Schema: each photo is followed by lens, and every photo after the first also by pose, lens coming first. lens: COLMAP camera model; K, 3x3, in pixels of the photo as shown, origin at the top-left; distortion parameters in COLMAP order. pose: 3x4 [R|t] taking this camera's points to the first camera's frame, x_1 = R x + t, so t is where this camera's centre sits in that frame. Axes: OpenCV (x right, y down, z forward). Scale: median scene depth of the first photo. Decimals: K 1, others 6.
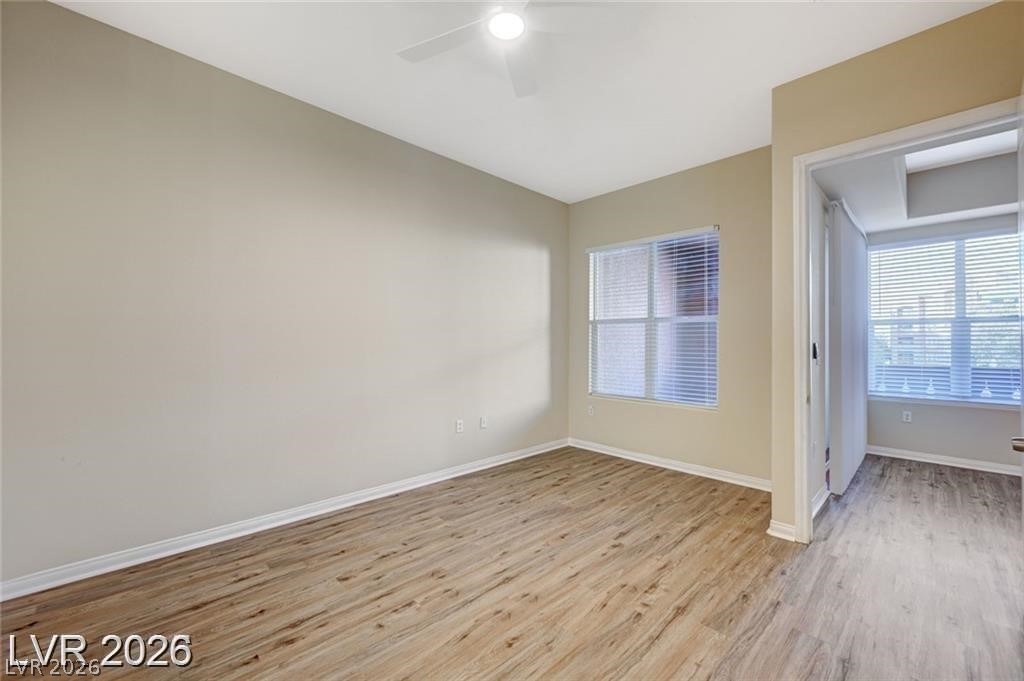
lens RADIAL K [[403.8, 0, 506.9], [0, 403.8, 341.5], [0, 0, 1]] dist [0.002786, 0.000213]
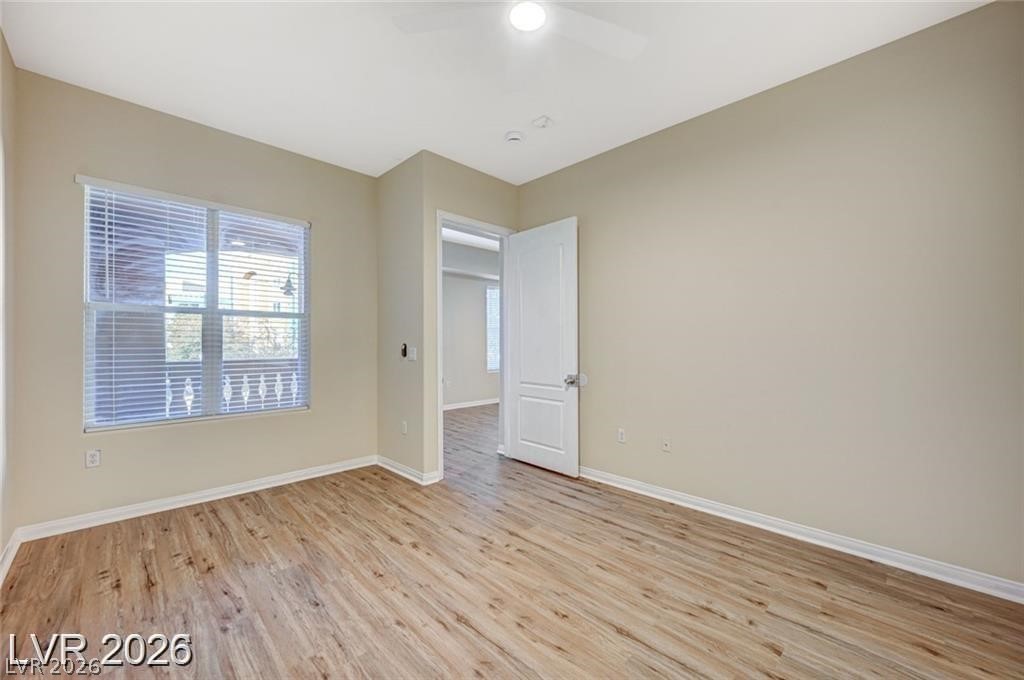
lens RADIAL K [[407.1, 0, 514.0], [0, 407.1, 339.5], [0, 0, 1]] dist [-0.002931, -0.000243]
pose [[-0.013639, 0.002321, 0.999904, -0.616351], [-0.003802, 0.999990, -0.002373, -0.000077], [-0.999900, -0.003834, -0.013630, 0.648163]]
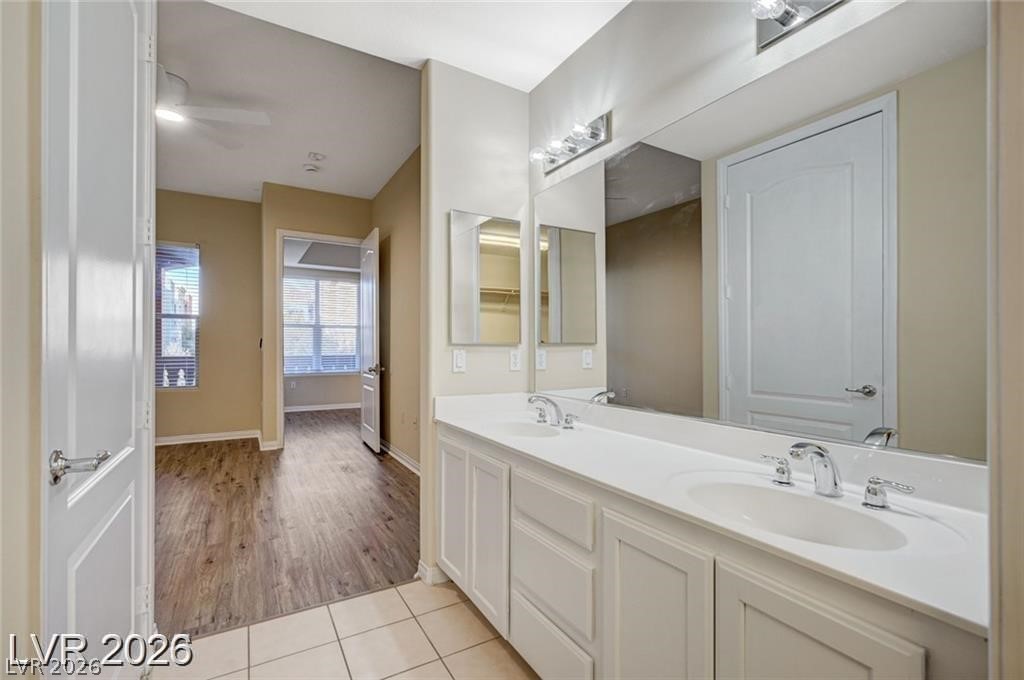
lens RADIAL K [[462.2, 0, 516.1], [0, 462.2, 343.3], [0, 0, 1]] dist [-0.000456, 0.000096]
pose [[0.227867, 0.004014, 0.973684, -0.854032], [-0.003881, 0.999987, -0.003214, 0.033600], [-0.973684, -0.003046, 0.227880, -0.394497]]
